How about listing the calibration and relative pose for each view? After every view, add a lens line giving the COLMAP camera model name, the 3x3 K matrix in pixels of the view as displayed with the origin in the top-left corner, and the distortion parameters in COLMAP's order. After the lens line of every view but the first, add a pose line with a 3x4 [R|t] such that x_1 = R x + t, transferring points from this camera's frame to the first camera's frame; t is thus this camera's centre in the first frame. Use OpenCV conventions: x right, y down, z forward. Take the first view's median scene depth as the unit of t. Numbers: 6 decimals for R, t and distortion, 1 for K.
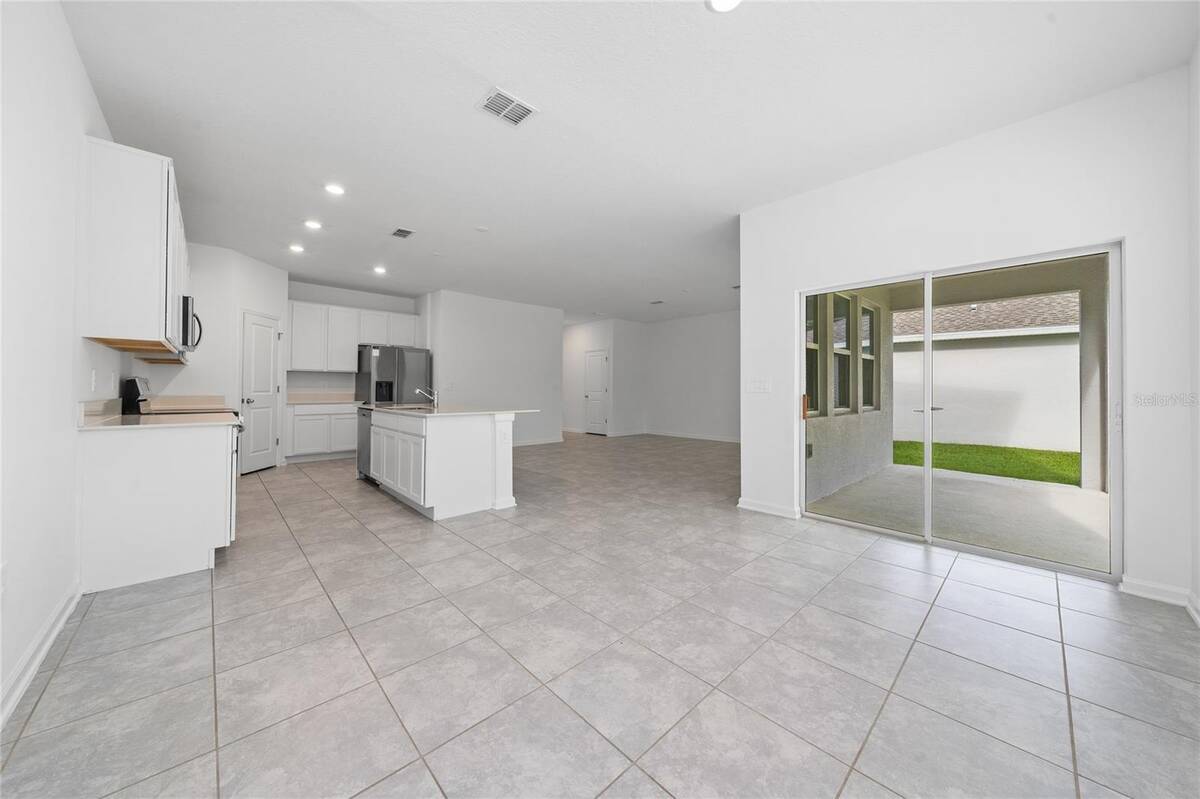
lens RADIAL K [[408.6, 0, 602.3], [0, 408.6, 388.0], [0, 0, 1]] dist [-0.003760, 0.000226]
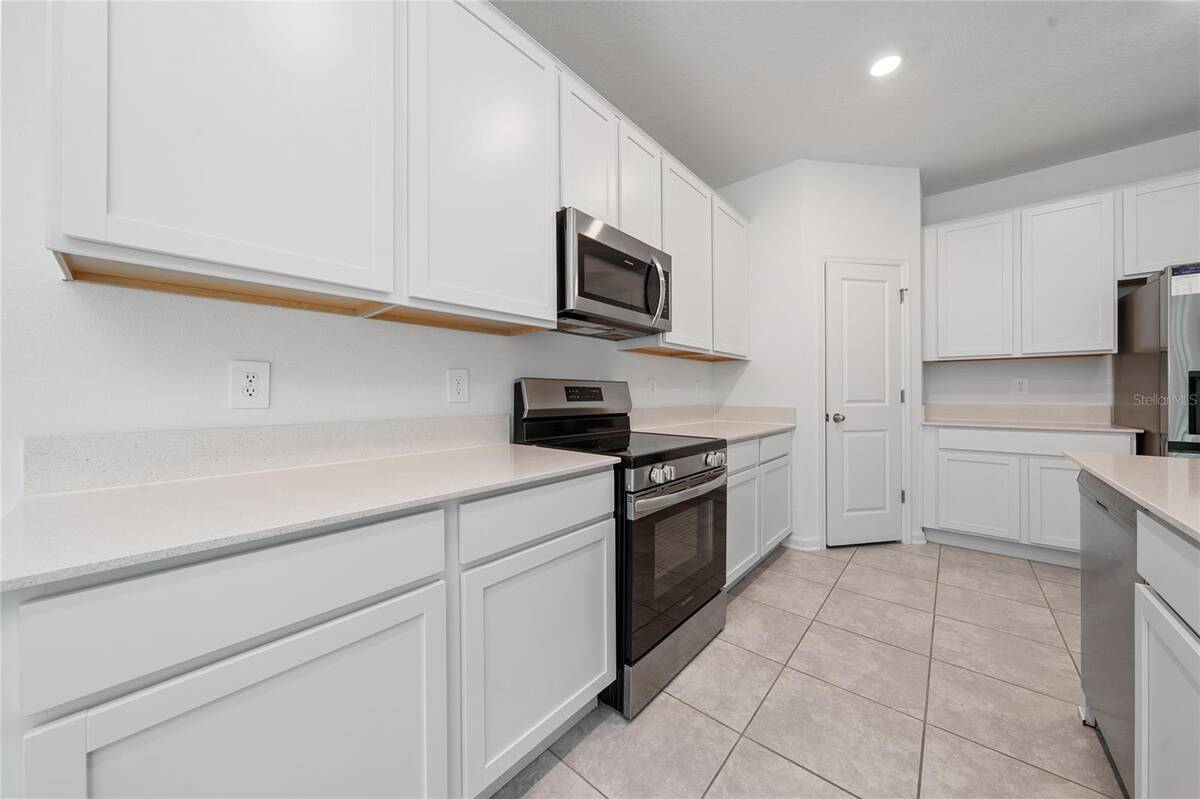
lens RADIAL K [[408.6, 0, 593.8], [0, 408.6, 394.8], [0, 0, 1]] dist [-0.003760, 0.000226]
pose [[0.081237, -0.006396, -0.996674, -0.295527], [0.005177, 0.999969, -0.005995, 0.001506], [0.996681, -0.004673, 0.081267, 0.546942]]
